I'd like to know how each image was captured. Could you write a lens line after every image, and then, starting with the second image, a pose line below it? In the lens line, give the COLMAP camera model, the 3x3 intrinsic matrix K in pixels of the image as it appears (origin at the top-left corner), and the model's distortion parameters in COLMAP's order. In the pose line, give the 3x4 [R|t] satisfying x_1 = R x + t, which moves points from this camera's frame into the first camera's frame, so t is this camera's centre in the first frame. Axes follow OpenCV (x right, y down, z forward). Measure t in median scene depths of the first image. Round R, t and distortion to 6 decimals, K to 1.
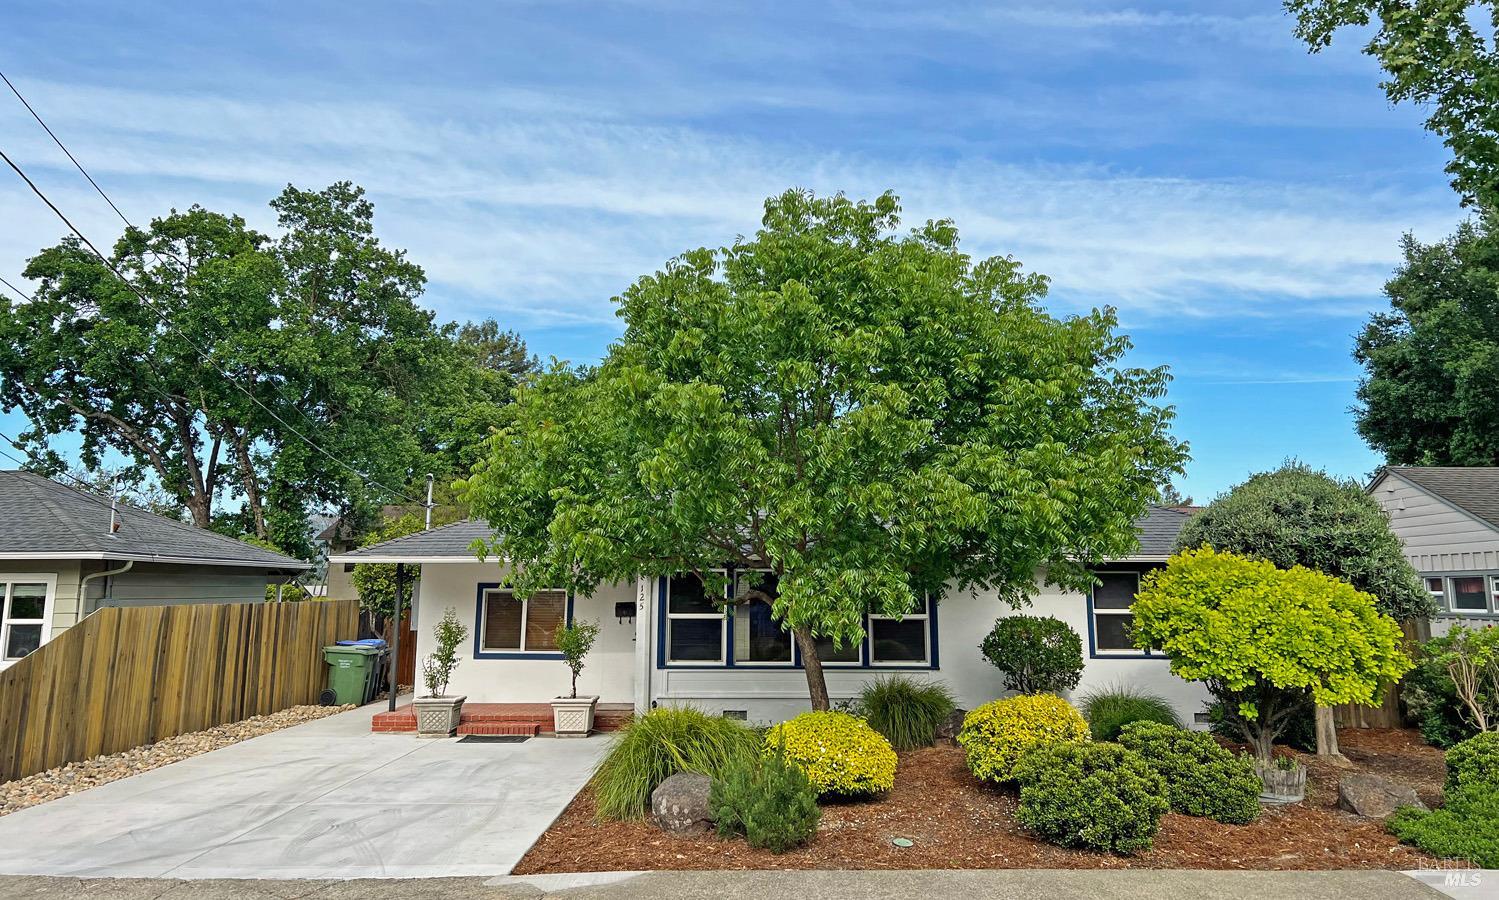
lens RADIAL K [[1082.5, 0, 752.3], [0, 1082.5, 389.4], [0, 0, 1]] dist [0.056852, -0.056433]
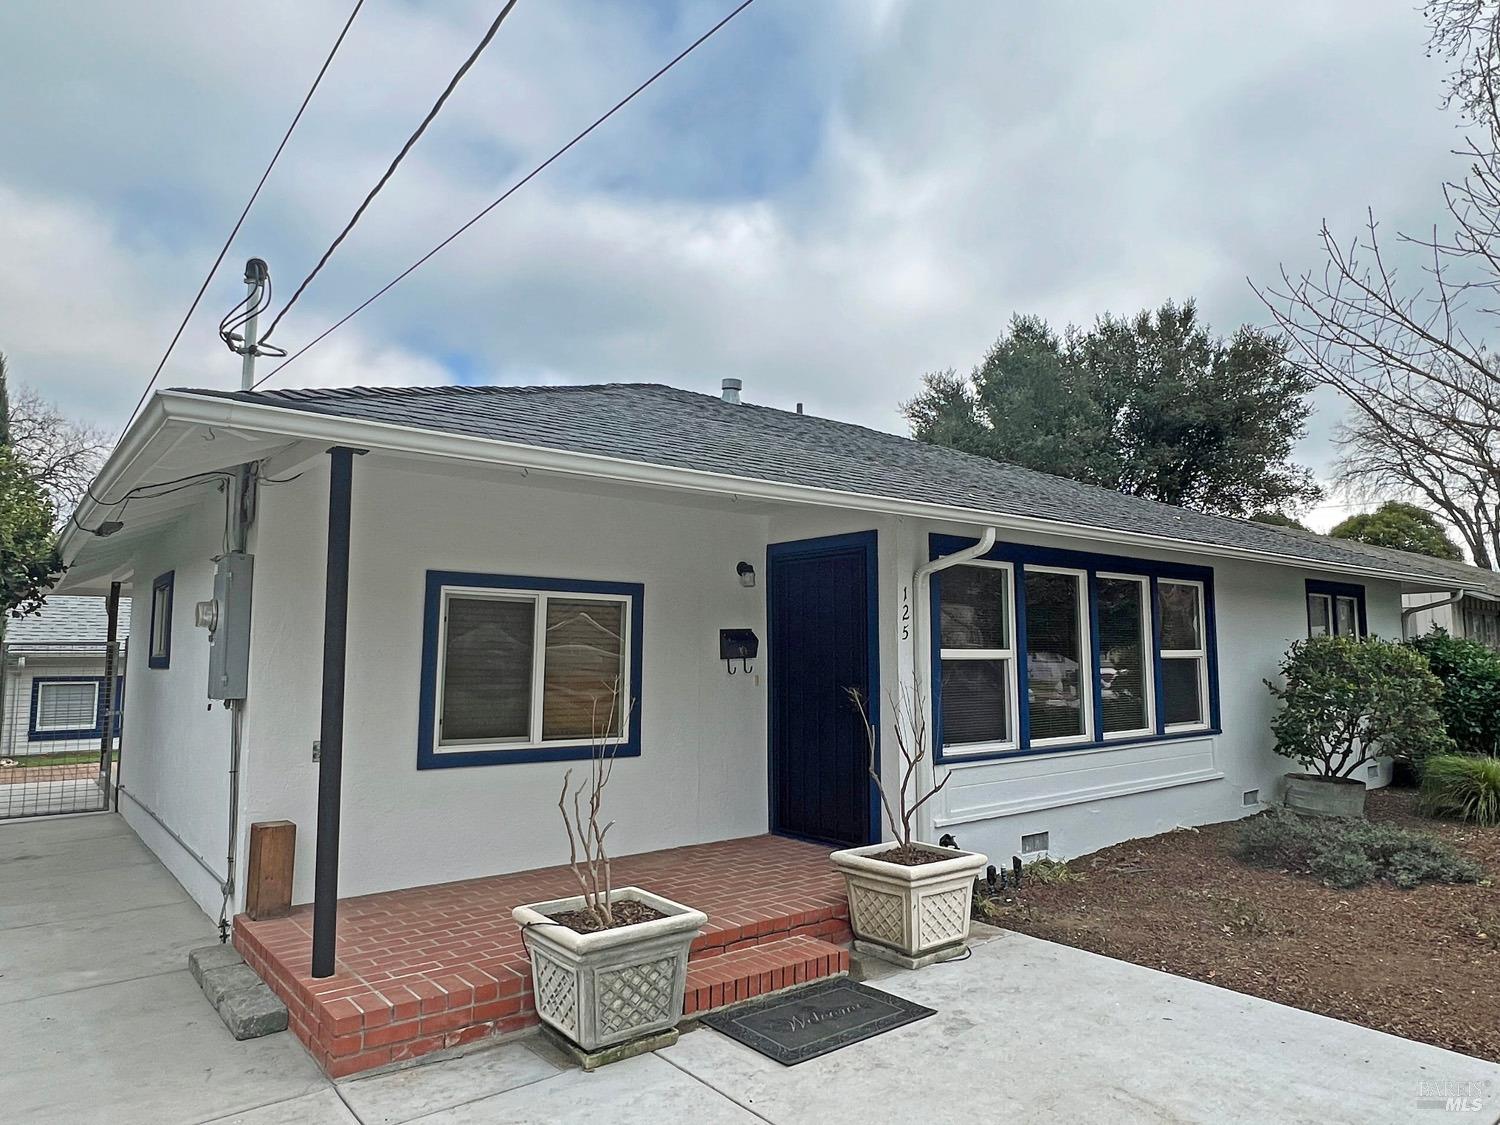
lens RADIAL K [[931.4, 0, 754.6], [0, 931.4, 558.3], [0, 0, 1]] dist [-0.001150, 0.005278]
pose [[0.785697, 0.061234, 0.615573, -0.396487], [-0.111207, 0.992859, 0.043176, 0.162280], [-0.608534, -0.102379, 0.786896, 0.748332]]
